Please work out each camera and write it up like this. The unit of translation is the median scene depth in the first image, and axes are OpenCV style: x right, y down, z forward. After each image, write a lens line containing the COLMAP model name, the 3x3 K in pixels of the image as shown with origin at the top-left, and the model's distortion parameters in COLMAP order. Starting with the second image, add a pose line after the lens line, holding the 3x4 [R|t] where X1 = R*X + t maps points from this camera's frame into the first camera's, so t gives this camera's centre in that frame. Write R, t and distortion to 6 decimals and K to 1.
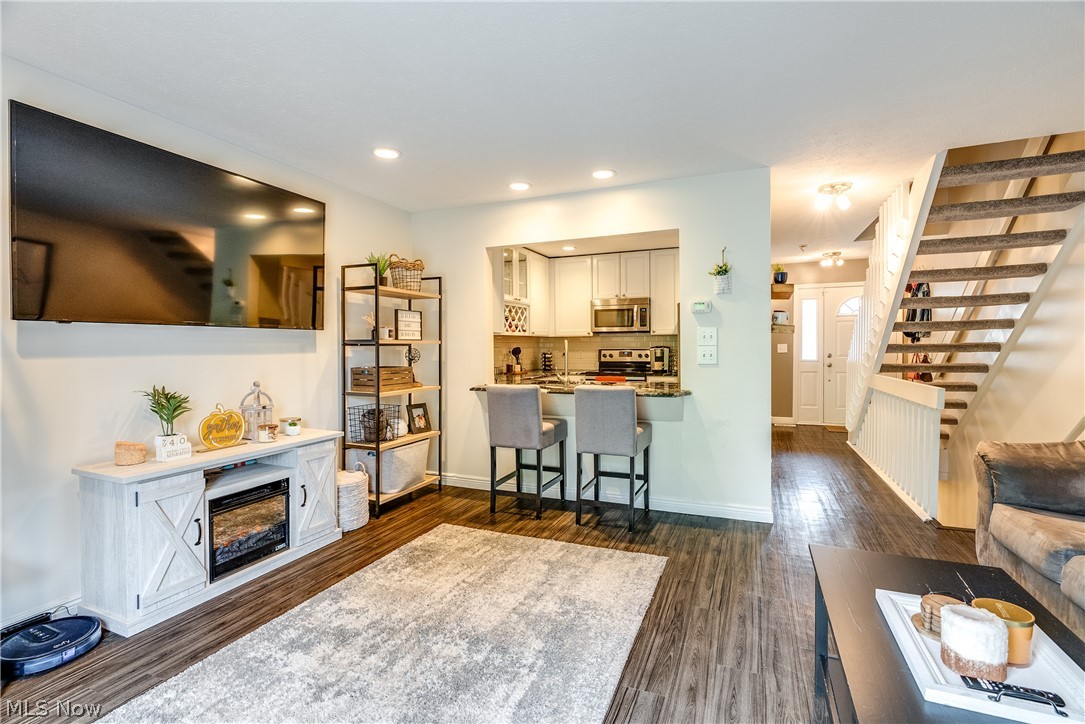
lens RADIAL K [[490.3, 0, 547.2], [0, 490.3, 354.3], [0, 0, 1]] dist [-0.005369, 0.000866]
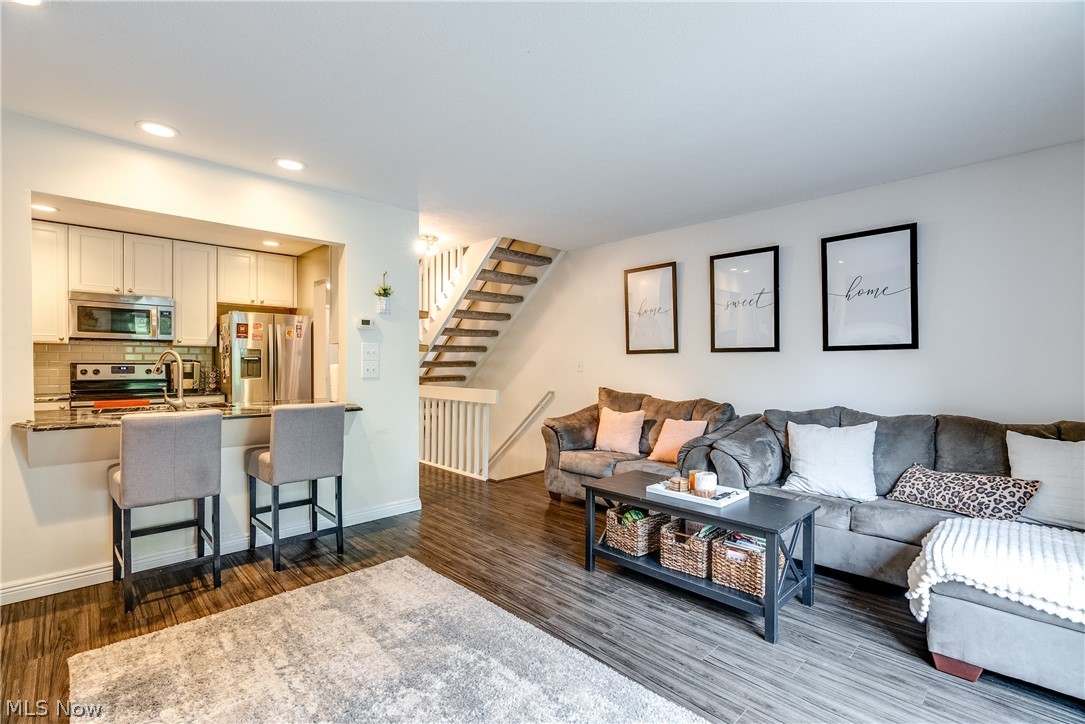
lens RADIAL K [[490.3, 0, 546.7], [0, 490.3, 365.0], [0, 0, 1]] dist [-0.005369, 0.000866]
pose [[0.395291, 0.004359, 0.918546, -0.510015], [0.004386, 0.999968, -0.006633, 0.000991], [-0.918546, 0.006651, 0.395259, 0.231454]]
